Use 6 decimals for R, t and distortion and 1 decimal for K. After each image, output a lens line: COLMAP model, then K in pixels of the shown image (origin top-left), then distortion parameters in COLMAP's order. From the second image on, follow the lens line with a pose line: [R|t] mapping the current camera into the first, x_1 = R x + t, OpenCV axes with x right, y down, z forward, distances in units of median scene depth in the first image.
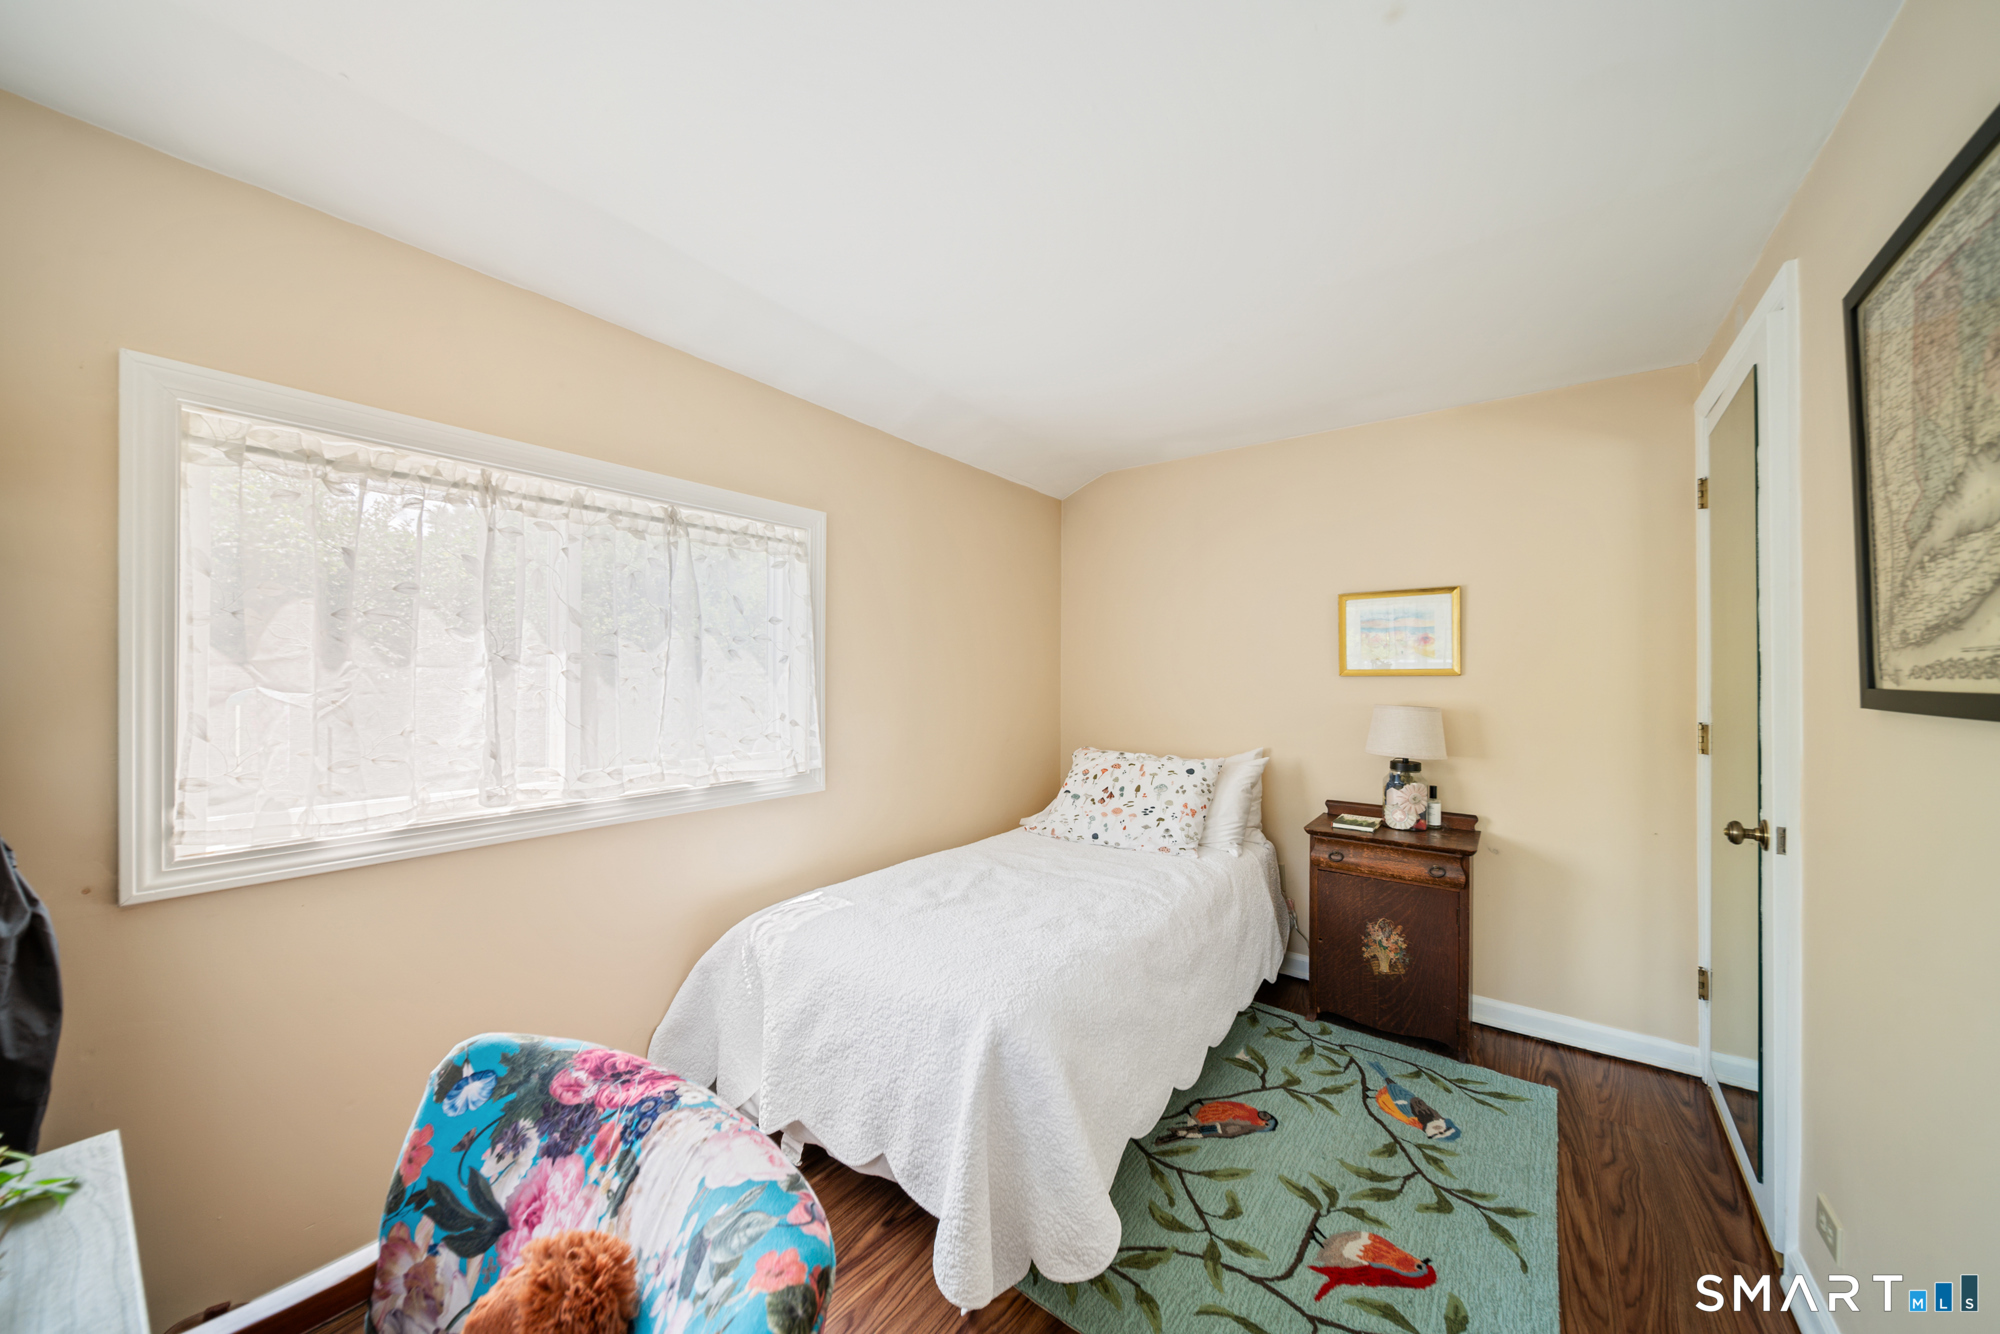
lens RADIAL K [[683.3, 0, 1000.2], [0, 683.3, 670.1], [0, 0, 1]] dist [-0.001322, -0.000032]
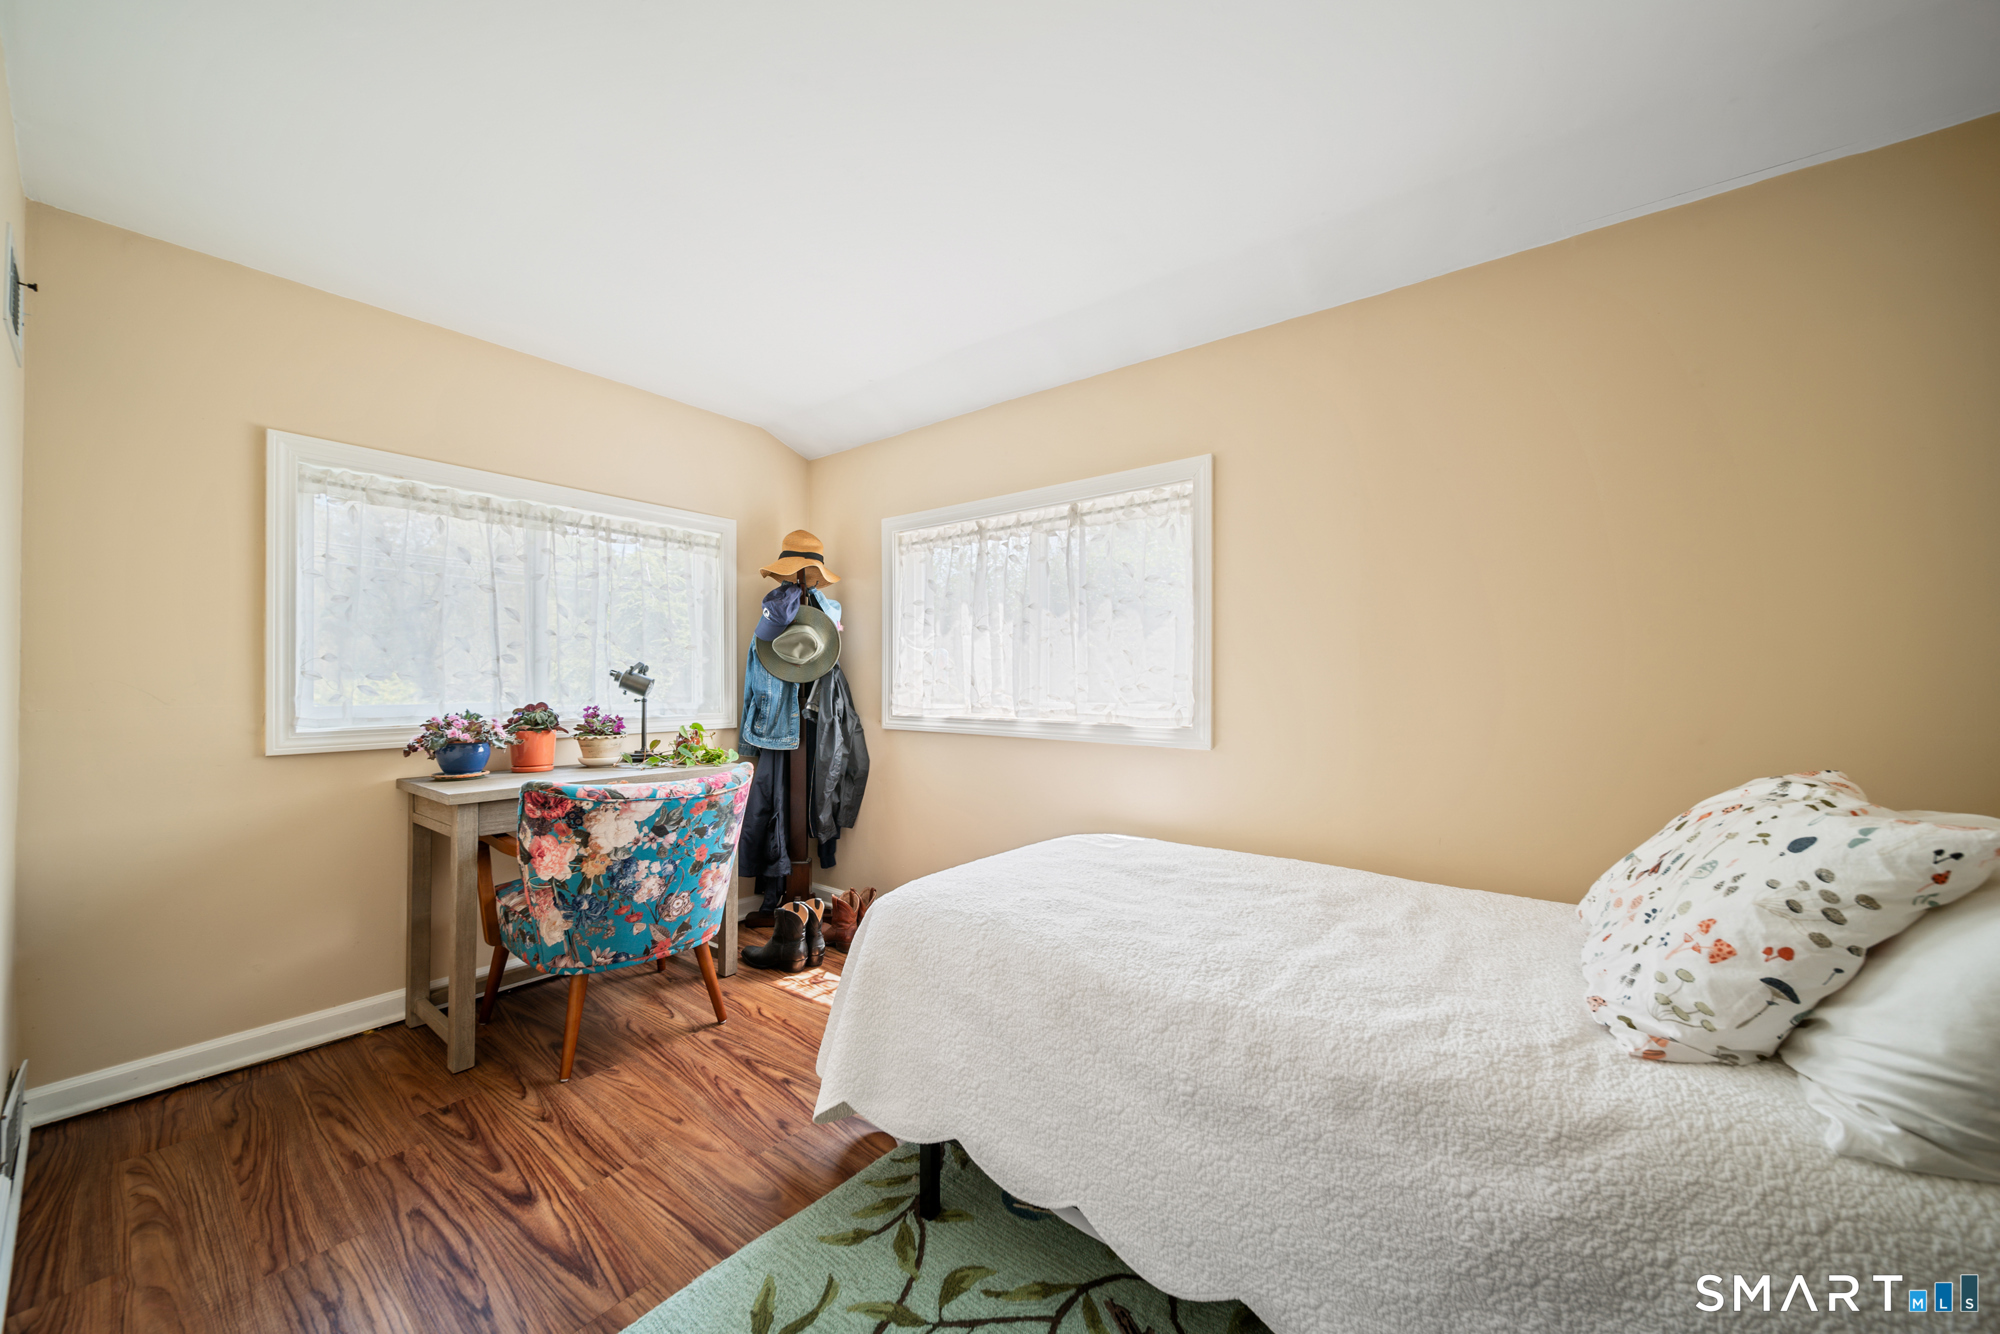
lens RADIAL K [[725.0, 0, 1000.4], [0, 725.0, 677.2], [0, 0, 1]] dist [0.000747, 0.000050]
pose [[-0.013711, -0.005536, -0.999891, 0.985235], [0.005648, 0.999968, -0.005614, 0.105672], [0.999890, -0.005724, -0.013680, 0.966073]]
